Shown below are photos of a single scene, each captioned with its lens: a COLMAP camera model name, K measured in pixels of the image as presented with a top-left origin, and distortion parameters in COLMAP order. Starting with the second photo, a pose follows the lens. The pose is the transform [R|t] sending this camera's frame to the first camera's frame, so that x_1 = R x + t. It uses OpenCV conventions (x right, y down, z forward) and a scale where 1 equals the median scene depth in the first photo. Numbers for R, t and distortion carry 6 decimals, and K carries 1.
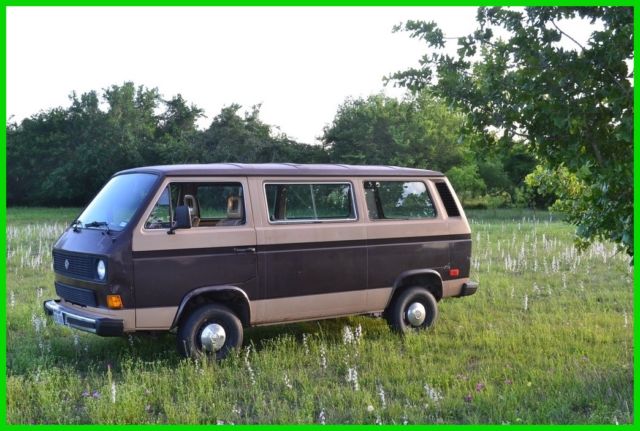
lens RADIAL K [[808.4, 0, 322.0], [0, 808.4, 220.5], [0, 0, 1]] dist [0.005200, 0.000000]
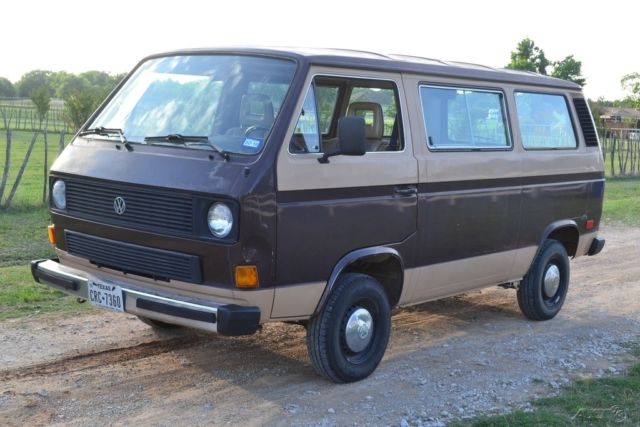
lens RADIAL K [[912.9, 0, 320.1], [0, 912.9, 212.2], [0, 0, 1]] dist [-0.012802, 0.000000]
pose [[0.962024, 0.024902, 0.271828, -0.359547], [-0.048608, 0.995542, 0.080828, -0.001208], [-0.268604, -0.090971, 0.958945, 0.337384]]
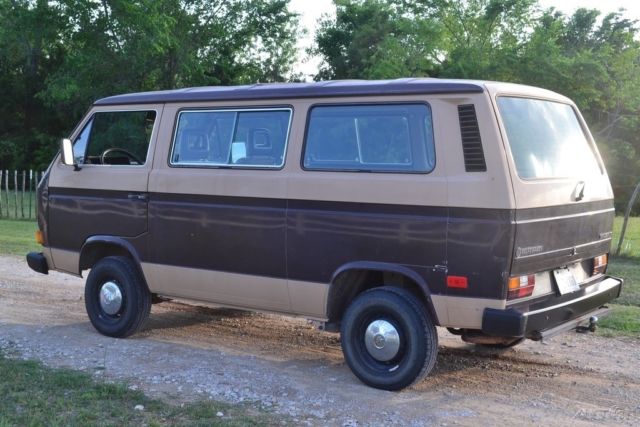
lens RADIAL K [[912.9, 0, 321.8], [0, 912.9, 213.6], [0, 0, 1]] dist [-0.012802, 0.000000]
pose [[0.337036, 0.081045, -0.937997, 0.817392], [-0.045980, 0.996516, 0.069580, -0.017569], [0.940368, 0.019678, 0.339588, 0.883224]]
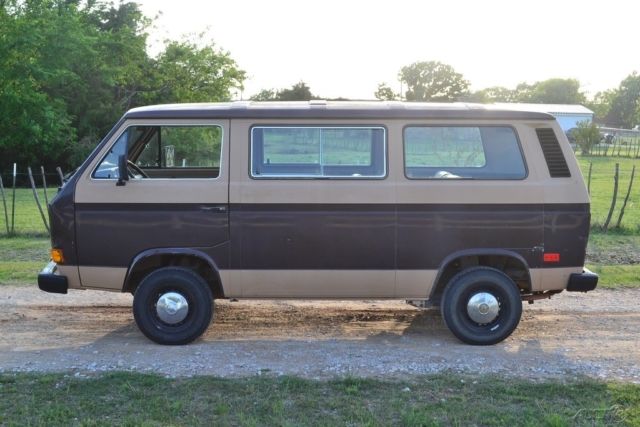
lens RADIAL K [[870.2, 0, 346.8], [0, 870.2, 214.8], [0, 0, 1]] dist [-0.009582, 0.000000]
pose [[0.838412, 0.073514, -0.540056, 0.513130], [-0.032273, 0.995819, 0.085452, -0.038426], [0.544081, -0.054215, 0.837280, 0.330863]]
